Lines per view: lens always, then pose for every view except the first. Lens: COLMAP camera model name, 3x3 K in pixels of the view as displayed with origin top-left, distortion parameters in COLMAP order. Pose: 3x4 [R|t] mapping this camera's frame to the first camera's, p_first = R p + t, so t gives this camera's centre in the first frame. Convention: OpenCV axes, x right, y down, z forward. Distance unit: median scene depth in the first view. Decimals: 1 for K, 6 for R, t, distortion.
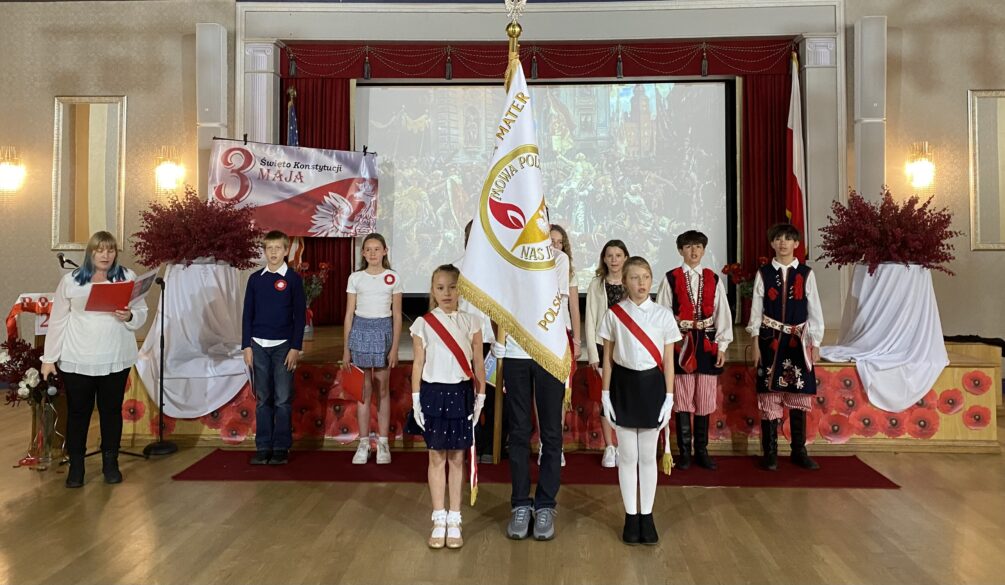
lens RADIAL K [[882.1, 0, 533.7], [0, 882.1, 200.6], [0, 0, 1]] dist [0.031179, -0.089987]
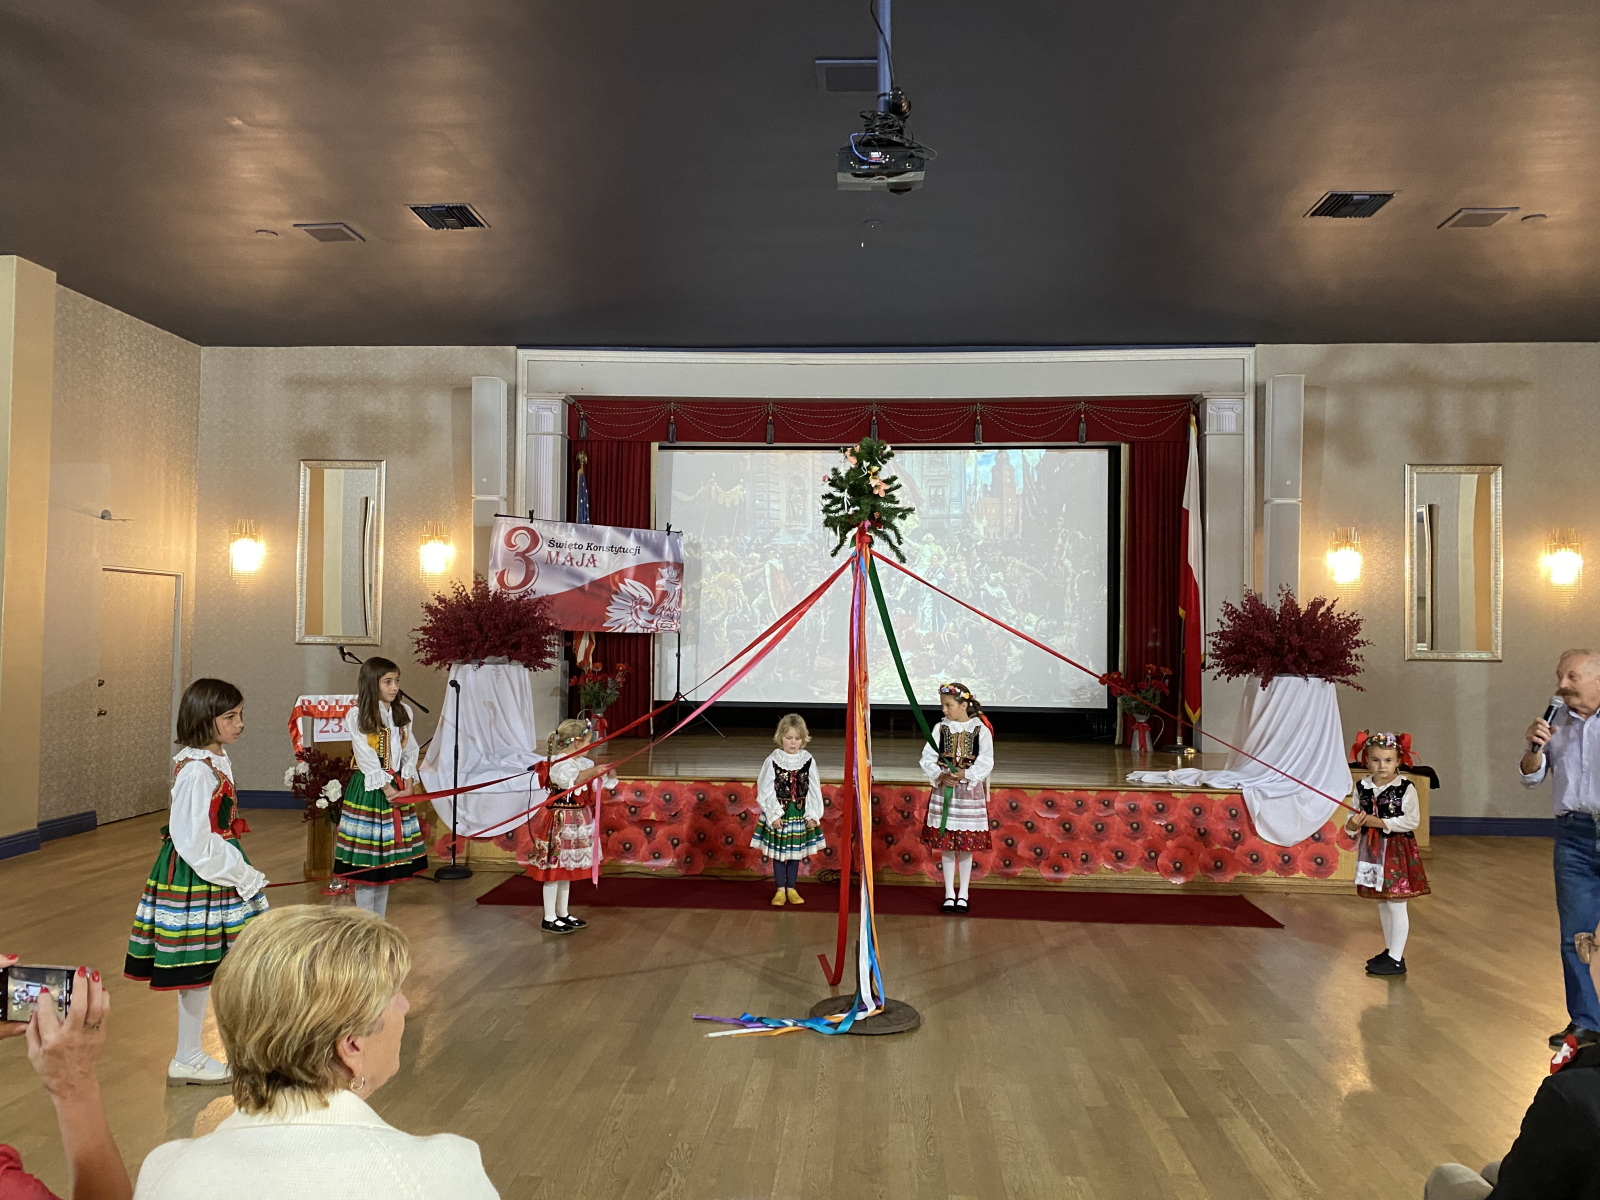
lens RADIAL K [[1264.2, 0, 826.5], [0, 1264.2, 587.0], [0, 0, 1]] dist [0.033897, -0.046841]
pose [[0.999530, 0.013434, -0.027552, -0.009470], [-0.013117, 0.999846, 0.011669, -0.018309], [0.027705, -0.011302, 0.999552, -0.188576]]
